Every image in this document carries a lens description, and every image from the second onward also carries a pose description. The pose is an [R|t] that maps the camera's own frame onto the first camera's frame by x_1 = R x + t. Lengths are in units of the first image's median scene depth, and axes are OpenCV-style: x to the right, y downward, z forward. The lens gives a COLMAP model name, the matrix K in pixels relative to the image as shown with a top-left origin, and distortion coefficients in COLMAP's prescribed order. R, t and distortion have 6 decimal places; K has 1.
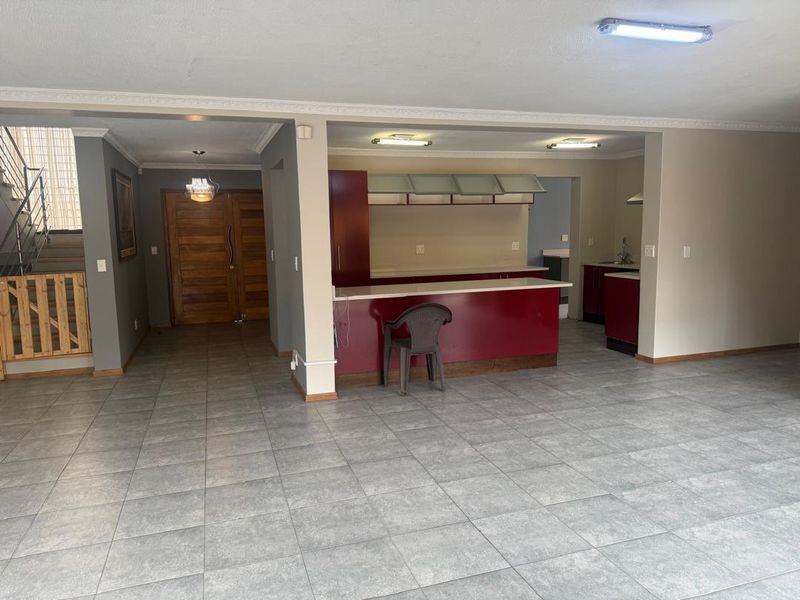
lens RADIAL K [[577.8, 0, 400.0], [0, 577.8, 300.0], [0, 0, 1]] dist [-0.000435, -0.003152]
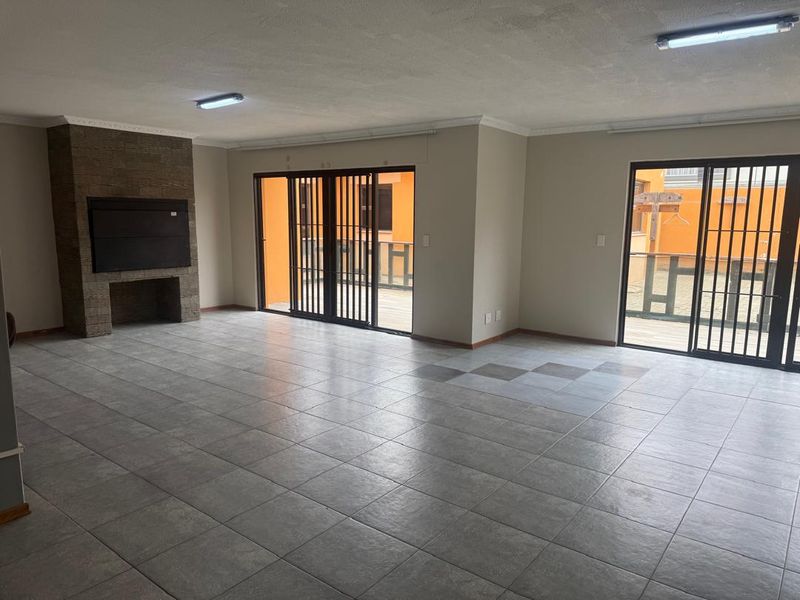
lens RADIAL K [[577.8, 0, 400.0], [0, 577.8, 300.0], [0, 0, 1]] dist [-0.000435, -0.003152]
pose [[-0.552265, -0.119447, 0.825067, -0.998958], [0.109888, 0.970617, 0.214073, -0.139378], [-0.826395, 0.208890, -0.522912, 1.159202]]
